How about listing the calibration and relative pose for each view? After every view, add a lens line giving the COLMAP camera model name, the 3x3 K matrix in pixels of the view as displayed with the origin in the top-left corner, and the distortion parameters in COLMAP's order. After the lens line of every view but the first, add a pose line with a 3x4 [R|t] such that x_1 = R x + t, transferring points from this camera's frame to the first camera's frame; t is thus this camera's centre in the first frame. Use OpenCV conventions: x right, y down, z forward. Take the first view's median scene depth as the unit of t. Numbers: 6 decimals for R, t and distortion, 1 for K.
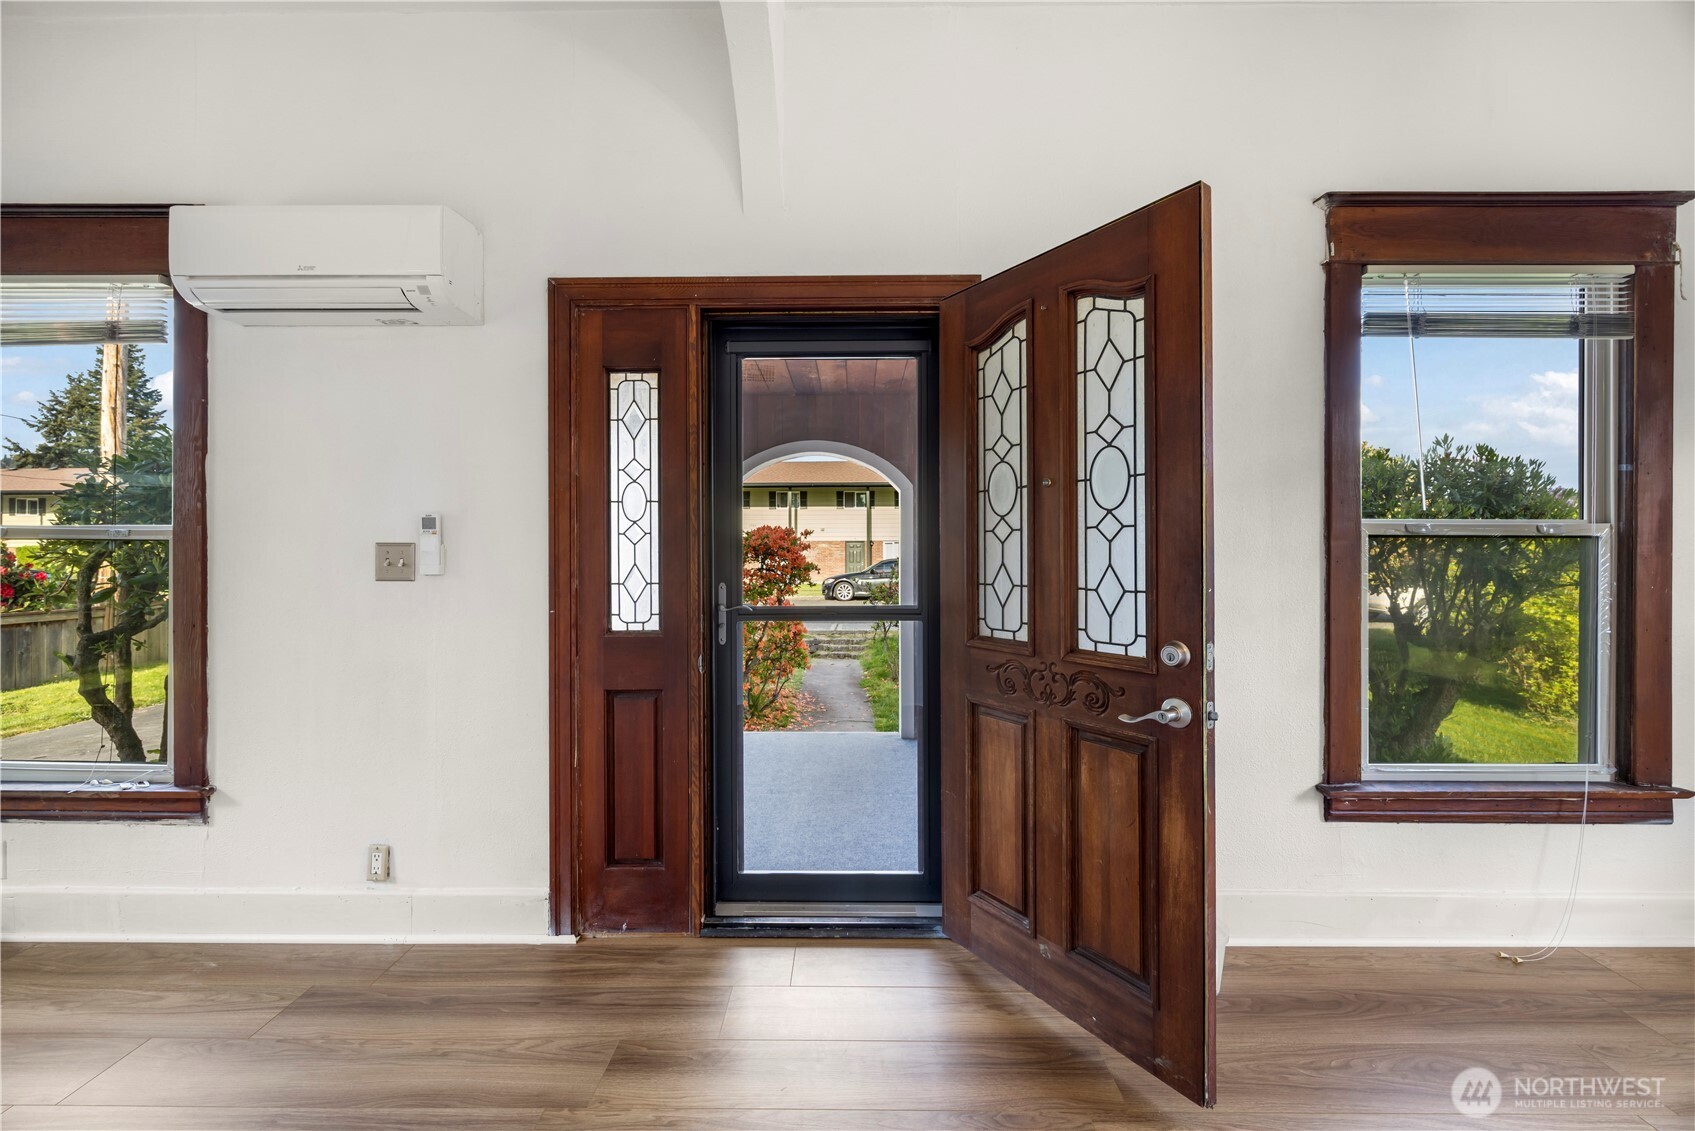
lens RADIAL K [[653.2, 0, 852.9], [0, 653.2, 559.0], [0, 0, 1]] dist [-0.002144, -0.000175]
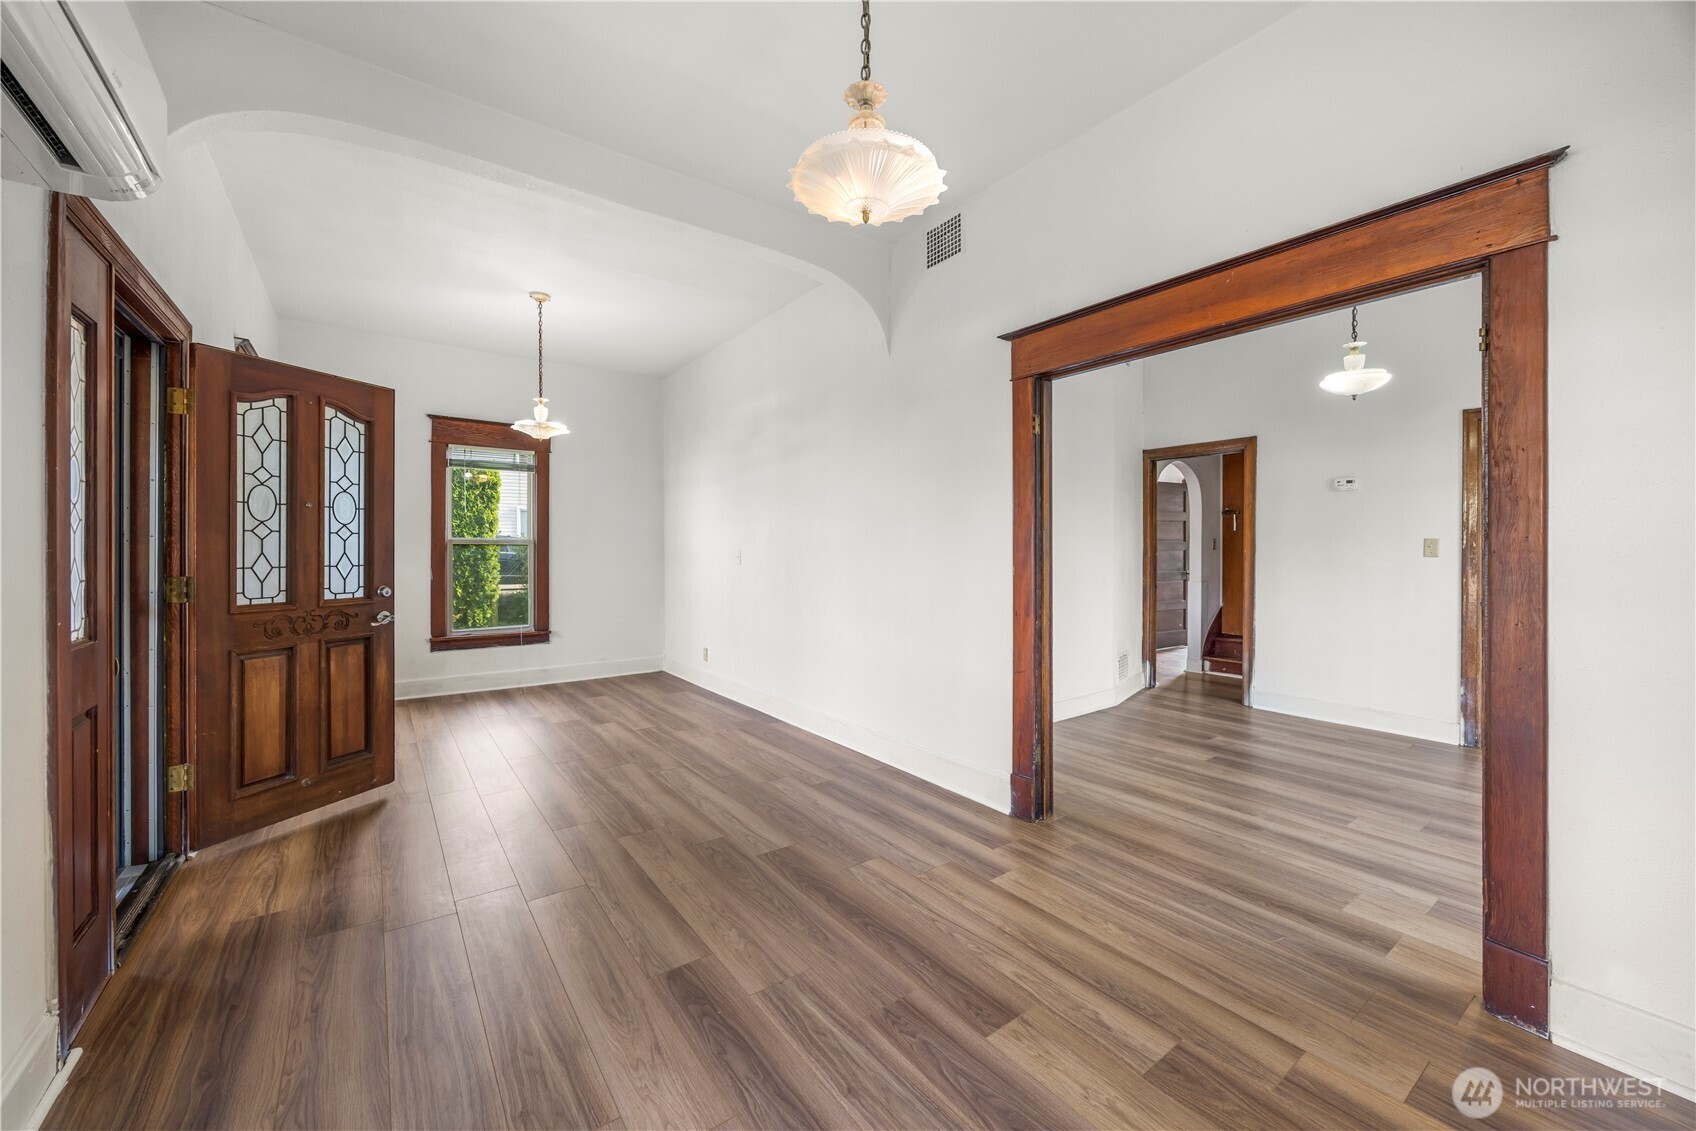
lens RADIAL K [[653.5, 0, 845.7], [0, 653.5, 550.9], [0, 0, 1]] dist [-0.002144, -0.000175]
pose [[-0.586941, -0.011055, 0.809554, -1.993525], [-0.004712, 0.999936, 0.010238, -0.022825], [-0.809616, 0.002194, -0.586956, 0.905635]]
